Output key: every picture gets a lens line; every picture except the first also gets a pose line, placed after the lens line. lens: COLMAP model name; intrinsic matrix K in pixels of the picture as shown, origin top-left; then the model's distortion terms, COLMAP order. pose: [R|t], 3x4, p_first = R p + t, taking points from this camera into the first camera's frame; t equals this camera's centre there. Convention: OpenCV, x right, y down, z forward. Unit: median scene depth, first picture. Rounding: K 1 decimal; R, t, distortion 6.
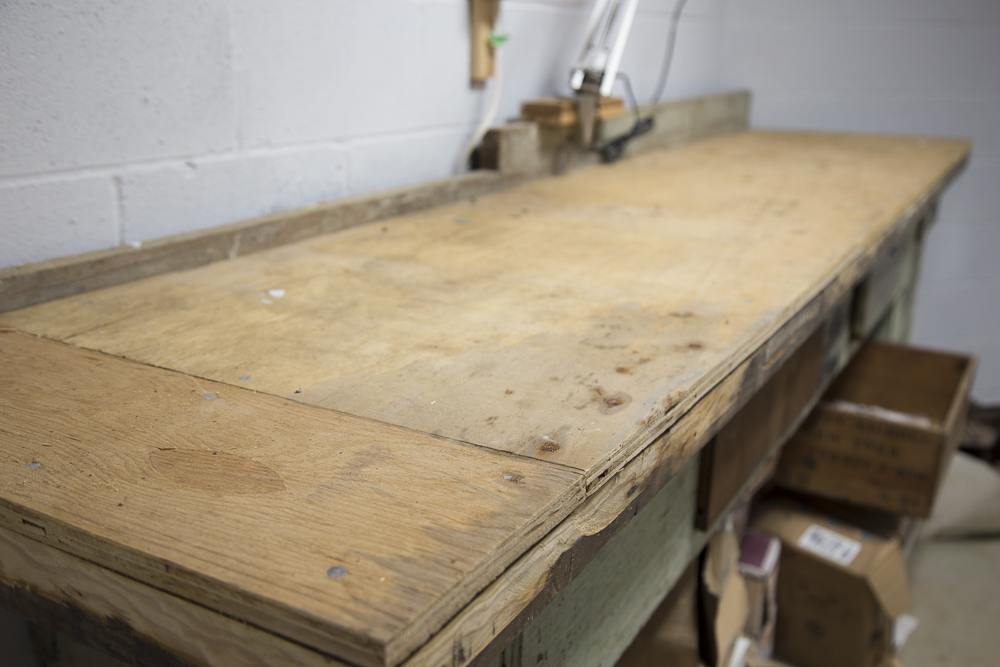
lens RADIAL K [[995.1, 0, 500.8], [0, 995.1, 331.5], [0, 0, 1]] dist [0.057554, 0.000000]
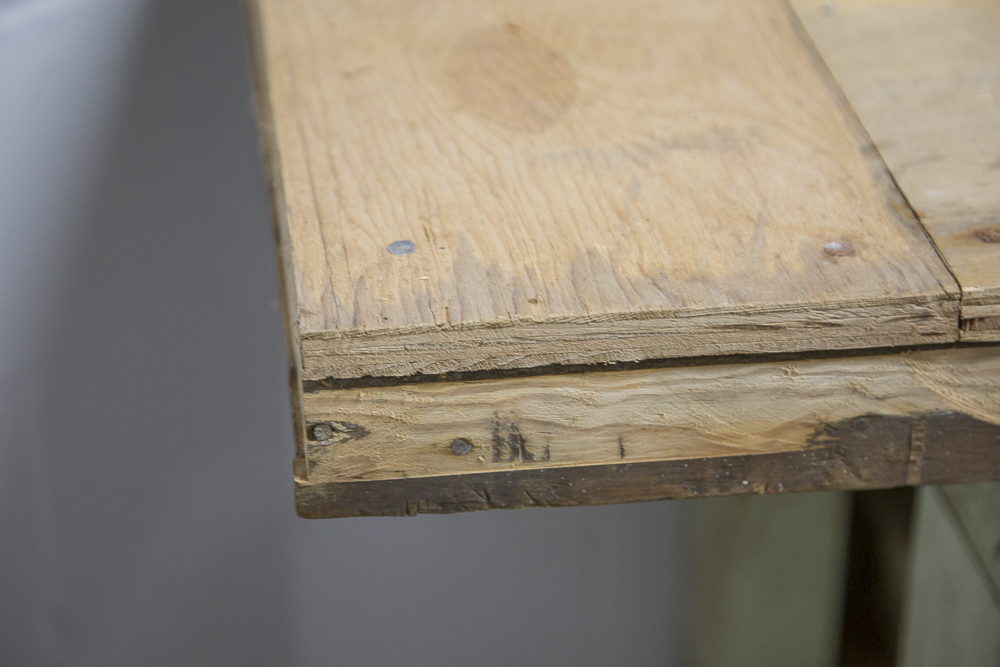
lens RADIAL K [[2641.8, 0, 500.0], [0, 2641.8, 332.9], [0, 0, 1]] dist [0.444032, 0.000000]
pose [[0.599715, 0.357476, -0.715928, 0.588523], [-0.213181, 0.933711, 0.287643, -0.115419], [0.771295, -0.019881, 0.636167, -0.035186]]
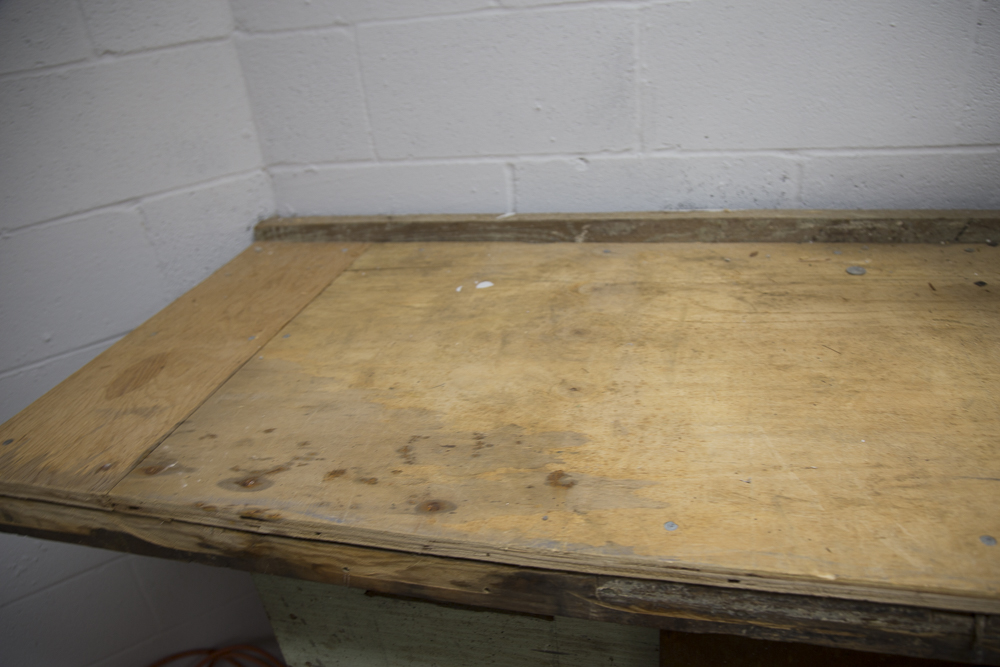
lens RADIAL K [[759.1, 0, 494.6], [0, 759.1, 333.1], [0, 0, 1]] dist [-0.087894, 0.052670]
pose [[0.255685, 0.398163, -0.880961, 0.663352], [-0.178683, 0.915014, 0.361694, -0.340496], [0.950104, 0.064933, 0.305100, 0.746561]]
